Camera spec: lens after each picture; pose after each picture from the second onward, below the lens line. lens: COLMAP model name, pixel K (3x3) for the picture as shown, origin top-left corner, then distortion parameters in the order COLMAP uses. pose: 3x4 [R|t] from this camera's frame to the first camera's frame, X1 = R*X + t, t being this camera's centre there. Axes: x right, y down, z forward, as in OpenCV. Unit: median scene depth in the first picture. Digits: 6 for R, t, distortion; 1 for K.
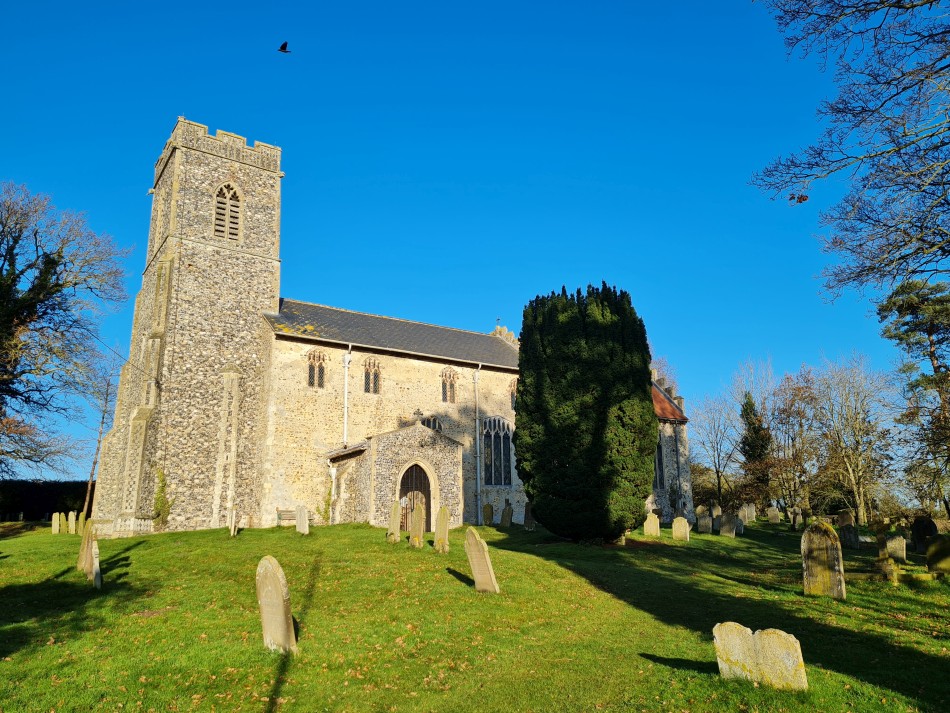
lens RADIAL K [[740.0, 0, 475.0], [0, 740.0, 356.5], [0, 0, 1]] dist [0.053923, 0.000166]
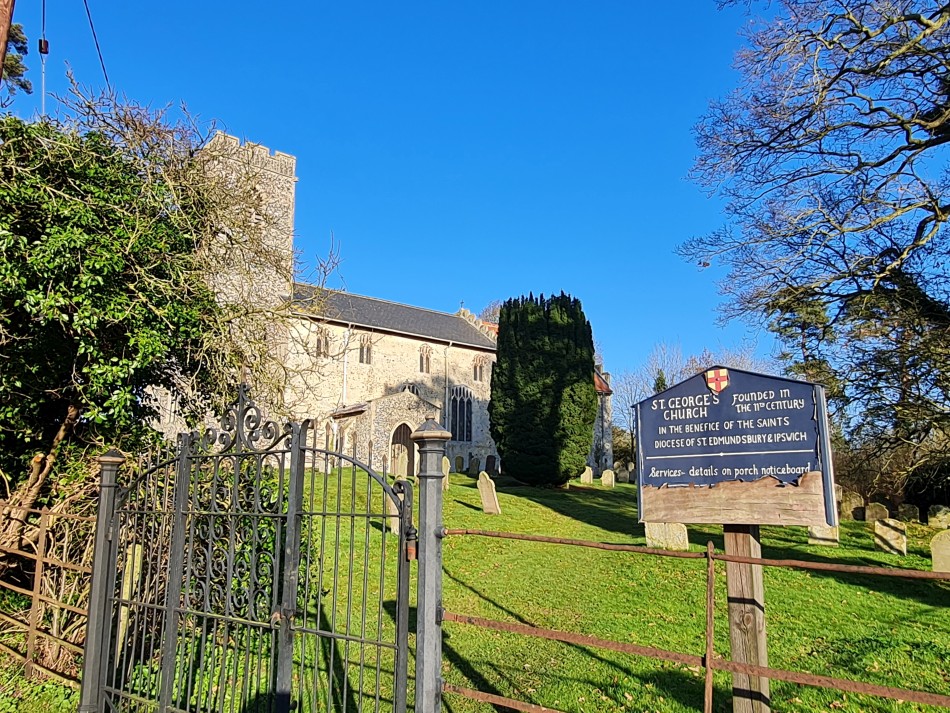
lens RADIAL K [[667.2, 0, 474.7], [0, 667.2, 351.7], [0, 0, 1]] dist [-0.002746, 0.002114]
pose [[0.995878, 0.043406, 0.079639, -0.062770], [-0.046665, 0.998128, 0.039534, -0.029838], [-0.077774, -0.043088, 0.996039, -0.152809]]
